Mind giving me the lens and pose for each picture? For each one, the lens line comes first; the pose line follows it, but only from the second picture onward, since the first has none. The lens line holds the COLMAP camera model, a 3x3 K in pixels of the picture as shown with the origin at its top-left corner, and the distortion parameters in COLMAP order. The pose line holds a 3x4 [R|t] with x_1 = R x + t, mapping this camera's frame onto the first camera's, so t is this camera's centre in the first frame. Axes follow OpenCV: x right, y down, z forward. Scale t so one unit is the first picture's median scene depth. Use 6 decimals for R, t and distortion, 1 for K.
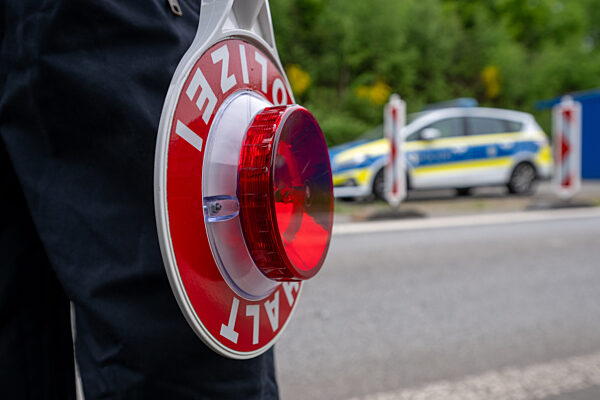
lens RADIAL K [[513.6, 0, 302.3], [0, 513.6, 203.8], [0, 0, 1]] dist [-0.002248, 0.000698]
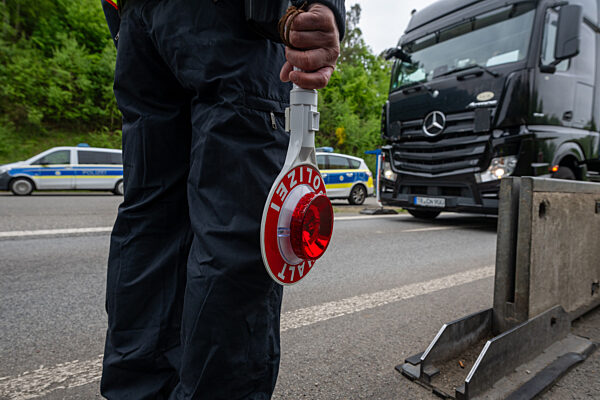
lens RADIAL K [[332.9, 0, 301.7], [0, 332.9, 202.3], [0, 0, 1]] dist [-0.017108, 0.002486]
pose [[0.968791, 0.037455, 0.245032, -0.021629], [-0.034118, 0.999258, -0.017852, 0.000720], [-0.245519, 0.008935, 0.969351, -0.024432]]
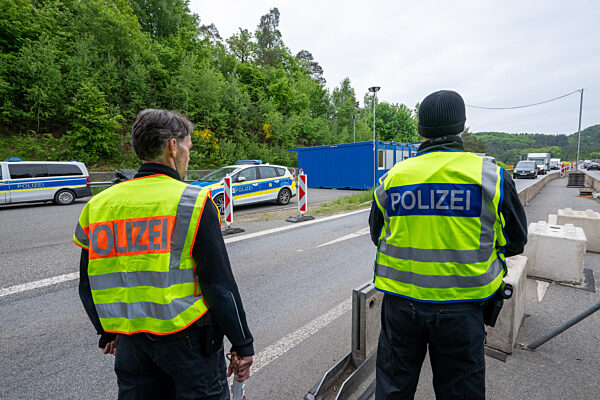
lens RADIAL K [[285.9, 0, 302.5], [0, 285.9, 200.6], [0, 0, 1]] dist [-0.008707, -0.000070]
pose [[0.889003, -0.037496, 0.456363, -0.046769], [0.018086, 0.998739, 0.046829, -0.091322], [-0.457544, -0.033378, 0.888561, -0.092798]]
